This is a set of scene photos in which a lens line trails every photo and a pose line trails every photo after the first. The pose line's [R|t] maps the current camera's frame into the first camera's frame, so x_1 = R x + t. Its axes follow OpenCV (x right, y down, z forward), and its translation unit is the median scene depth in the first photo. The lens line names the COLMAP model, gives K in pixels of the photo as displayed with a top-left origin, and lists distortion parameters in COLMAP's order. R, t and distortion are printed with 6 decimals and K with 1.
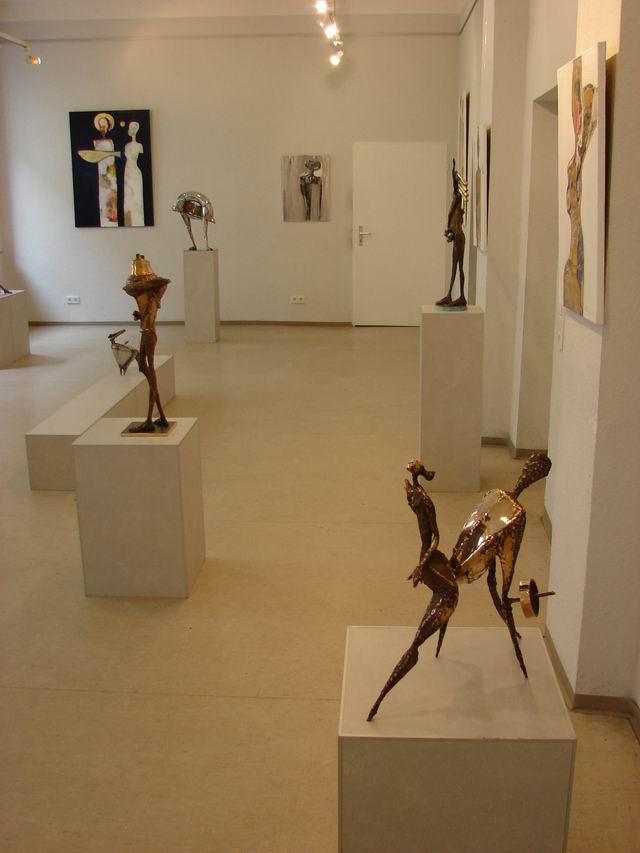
lens RADIAL K [[921.8, 0, 326.7], [0, 921.8, 426.0], [0, 0, 1]] dist [-0.219439, 0.282855]
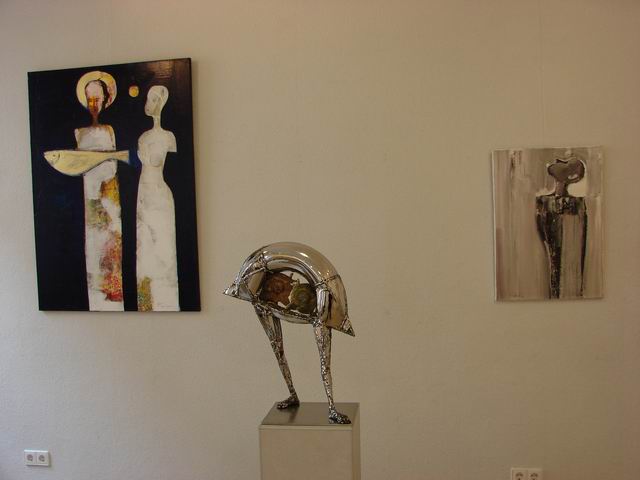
lens RADIAL K [[691.6, 0, 320.1], [0, 691.6, 244.2], [0, 0, 1]] dist [-0.219439, 0.282855]
pose [[0.995910, -0.021654, -0.087713, -0.102672], [0.003015, 0.978276, -0.207283, -0.186280], [0.090296, 0.206171, 0.974341, 0.679958]]
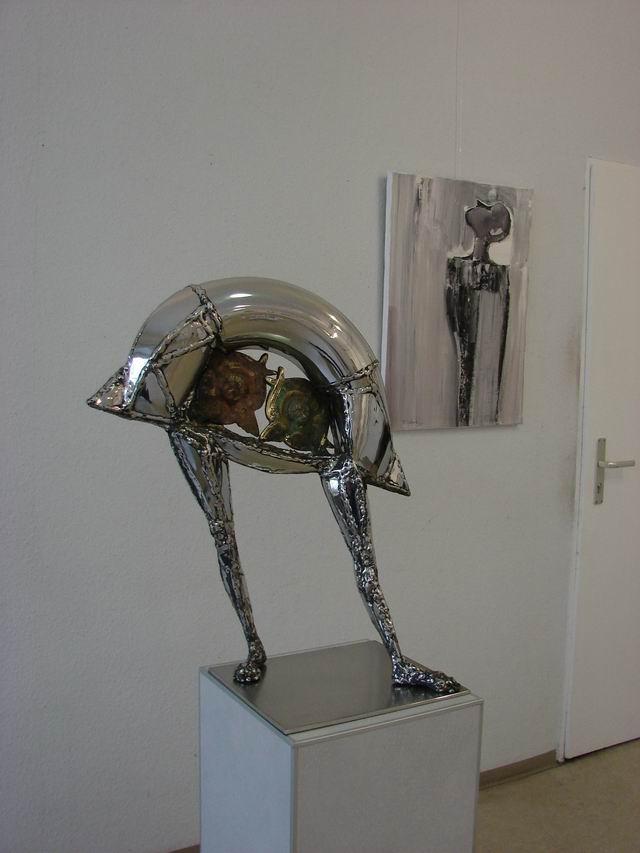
lens RADIAL K [[921.8, 0, 326.7], [0, 921.8, 426.0], [0, 0, 1]] dist [-0.219439, 0.282855]
pose [[0.842596, -0.032333, 0.537575, -0.199204], [0.115513, 0.985815, -0.121762, -0.199010], [-0.526013, 0.164693, 0.834378, 0.803826]]
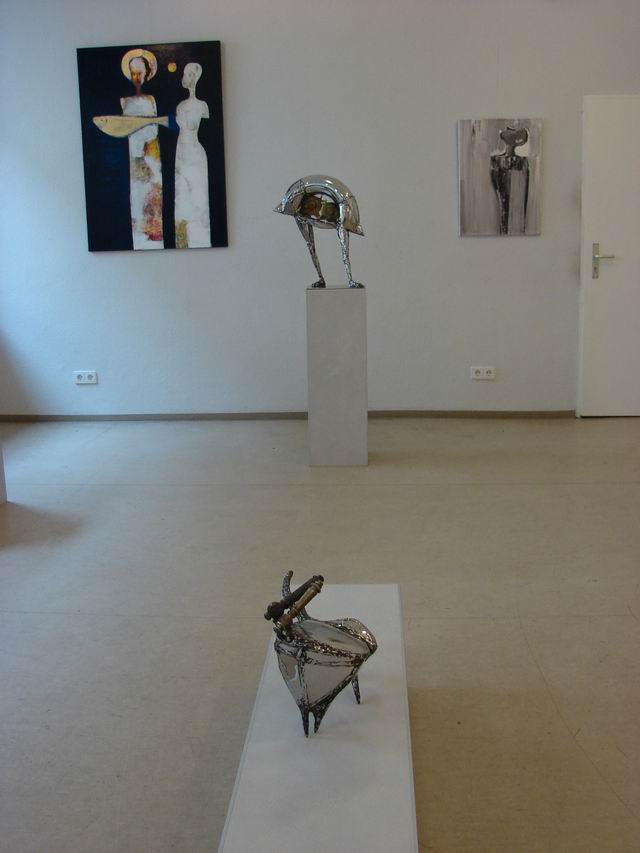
lens RADIAL K [[921.8, 0, 326.7], [0, 921.8, 426.0], [0, 0, 1]] dist [-0.219439, 0.282855]
pose [[0.999801, -0.019935, -0.000884, -0.133568], [0.019879, 0.998874, -0.043068, -0.084774], [0.001742, 0.043042, 0.999072, 0.444538]]
